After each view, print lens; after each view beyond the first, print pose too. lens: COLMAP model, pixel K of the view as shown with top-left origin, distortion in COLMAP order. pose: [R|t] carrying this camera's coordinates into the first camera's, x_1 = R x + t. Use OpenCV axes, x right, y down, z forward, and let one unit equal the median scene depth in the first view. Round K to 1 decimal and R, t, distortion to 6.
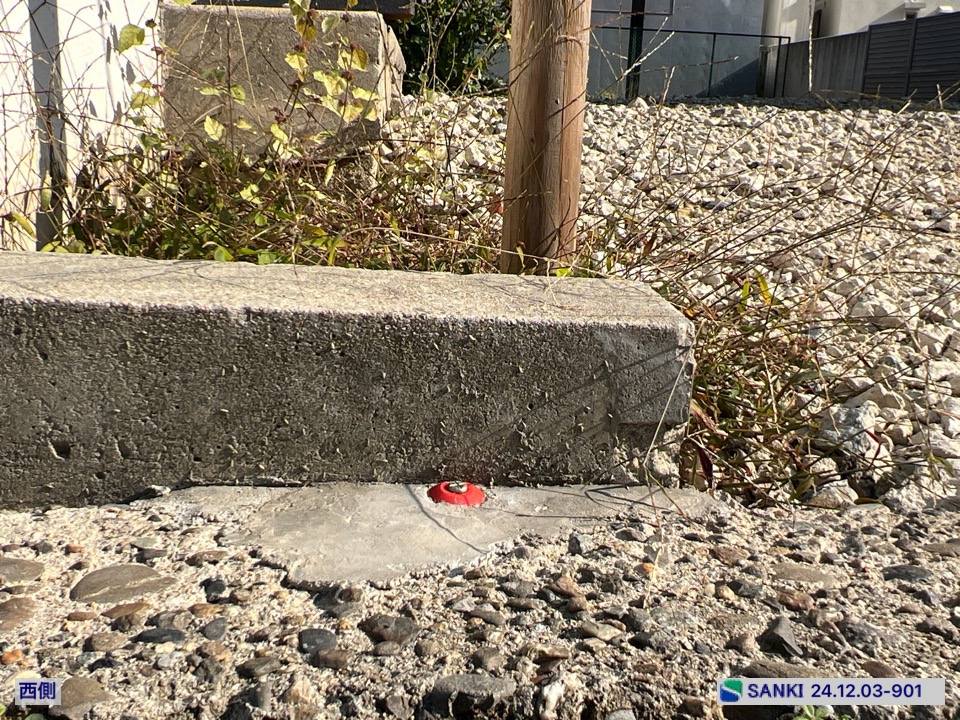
lens RADIAL K [[1001.1, 0, 480.5], [0, 1001.1, 359.8], [0, 0, 1]] dist [-0.029509, 0.000000]
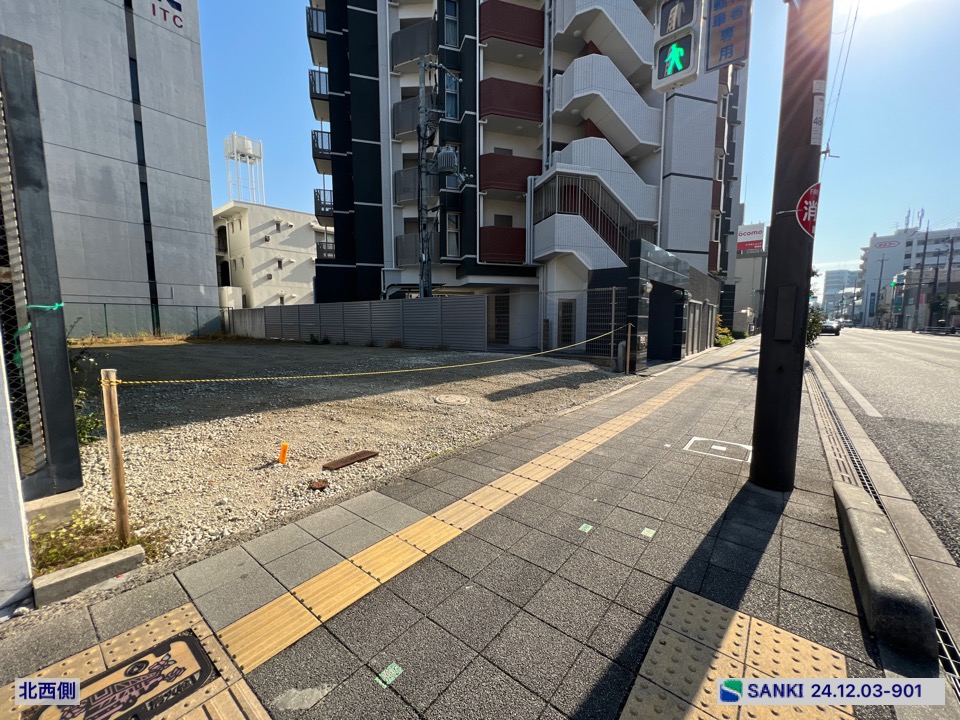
lens RADIAL K [[386.2, 0, 481.0], [0, 386.2, 361.1], [0, 0, 1]] dist [-0.003371, 0.000633]
pose [[0.668763, -0.112028, 0.734987, -0.003830], [0.206296, 0.977725, -0.038682, -0.021755], [-0.714282, 0.177494, 0.676977, -0.093713]]
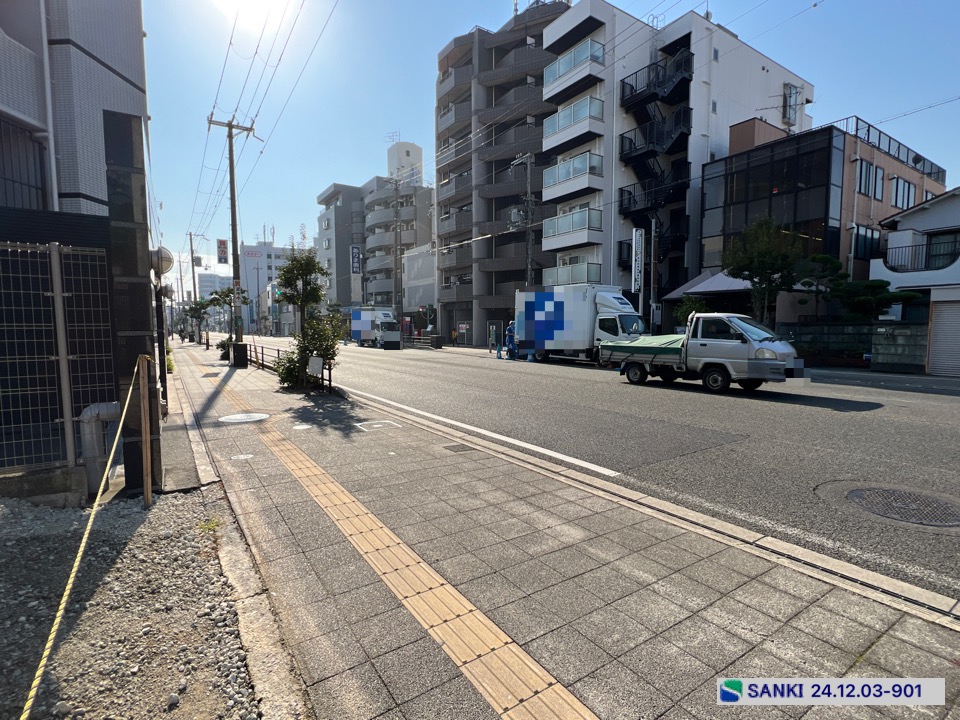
lens RADIAL K [[474.7, 0, 480.7], [0, 474.7, 361.7], [0, 0, 1]] dist [-0.005864, 0.002386]
pose [[-0.504050, -0.098162, 0.858078, 0.171142], [0.198344, 0.953810, 0.225624, -0.051965], [-0.840591, 0.283920, -0.461298, 0.022781]]
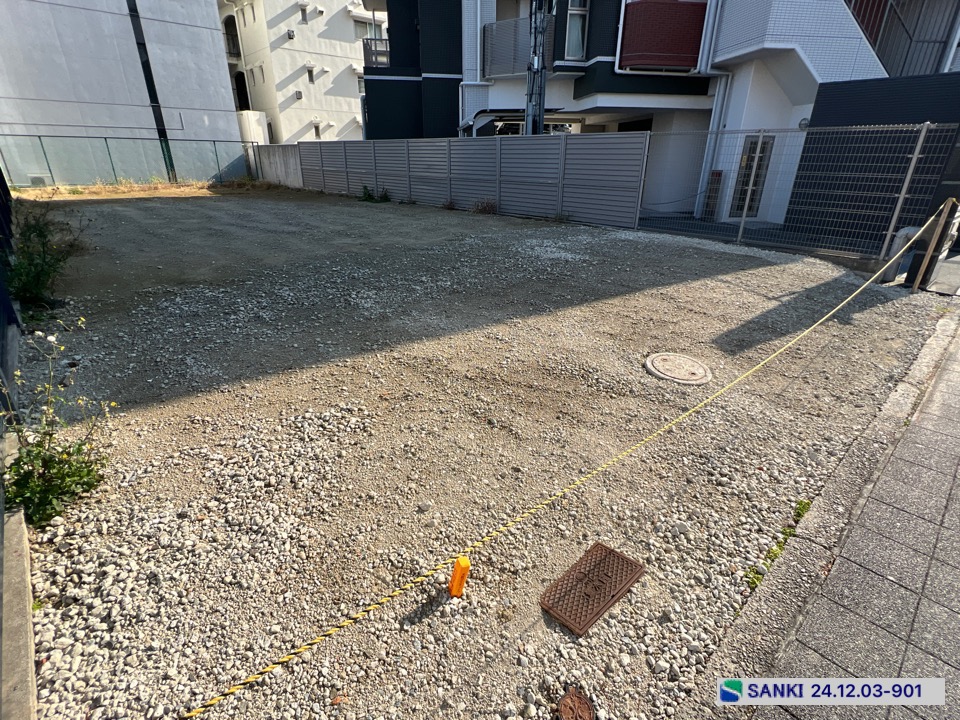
lens RADIAL K [[474.7, 0, 481.0], [0, 474.7, 362.3], [0, 0, 1]] dist [-0.005864, 0.002386]
pose [[0.777040, -0.276975, 0.565238, 0.014526], [0.172450, 0.957302, 0.232022, -0.058238], [-0.605368, -0.082815, 0.791626, -0.008768]]
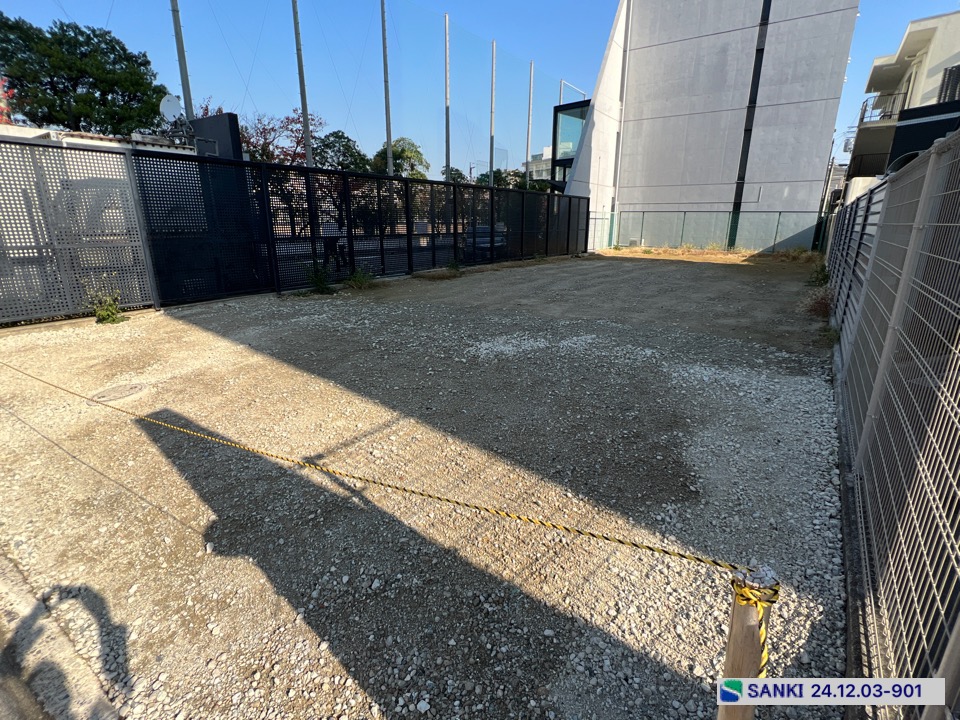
lens RADIAL K [[474.7, 0, 481.3], [0, 474.7, 362.7], [0, 0, 1]] dist [-0.005864, 0.002386]
pose [[0.788604, 0.145871, -0.597349, 0.355352], [-0.128415, 0.989103, 0.072006, -0.053738], [0.601343, 0.019924, 0.798743, 0.010681]]
